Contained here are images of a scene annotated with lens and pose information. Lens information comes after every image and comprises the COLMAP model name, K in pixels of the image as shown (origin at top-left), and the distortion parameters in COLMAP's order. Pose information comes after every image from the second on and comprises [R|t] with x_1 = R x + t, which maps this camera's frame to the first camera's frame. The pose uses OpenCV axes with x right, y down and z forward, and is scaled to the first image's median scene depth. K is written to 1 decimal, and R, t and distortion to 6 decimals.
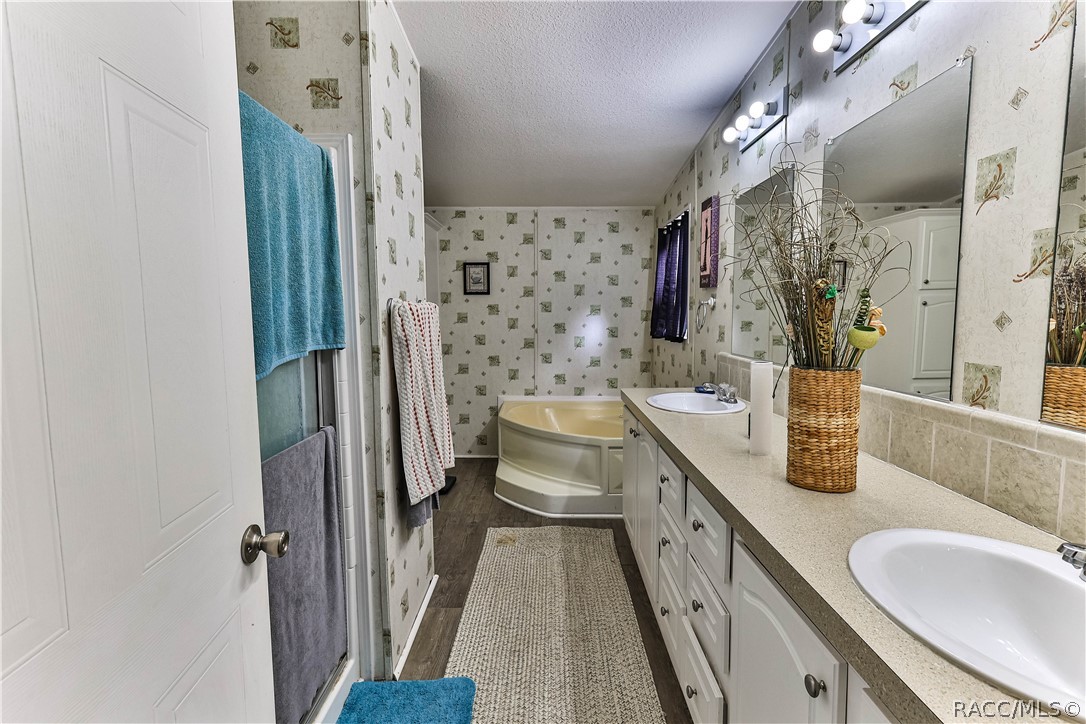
lens RADIAL K [[475.7, 0, 540.8], [0, 475.7, 357.3], [0, 0, 1]] dist [-0.000397, 0.000019]
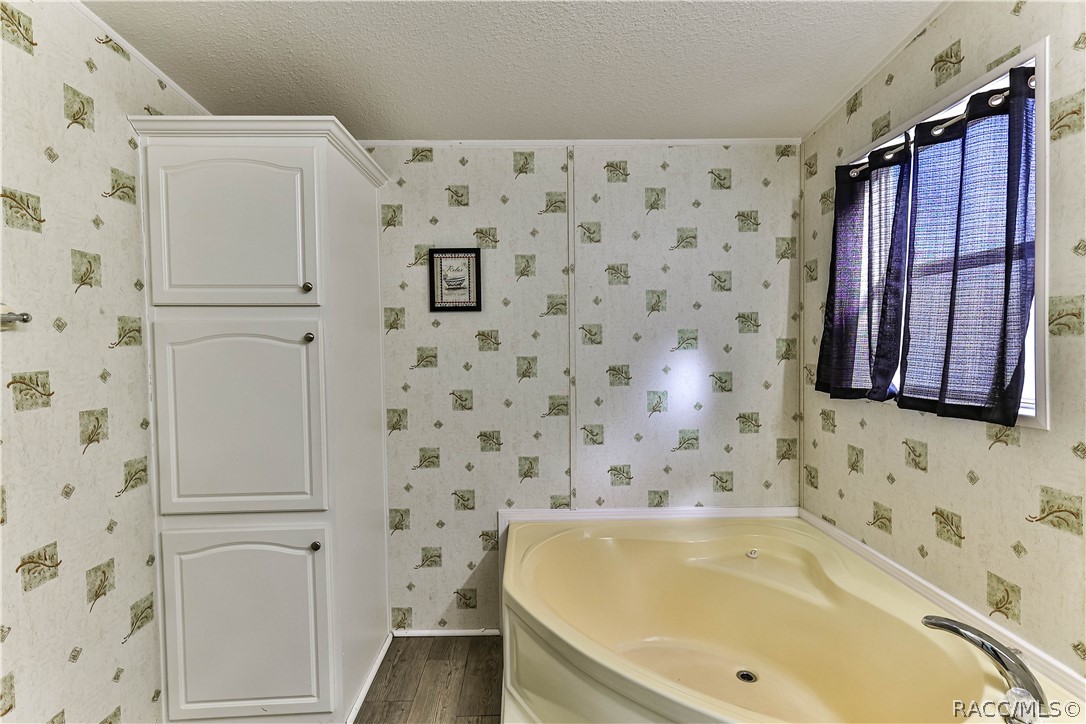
lens RADIAL K [[475.7, 0, 540.8], [0, 475.7, 360.0], [0, 0, 1]] dist [-0.000397, 0.000019]
pose [[0.999572, -0.011804, 0.026771, -0.057843], [0.013440, 0.998000, -0.061761, -0.047682], [-0.025988, 0.062094, 0.997732, 0.496342]]
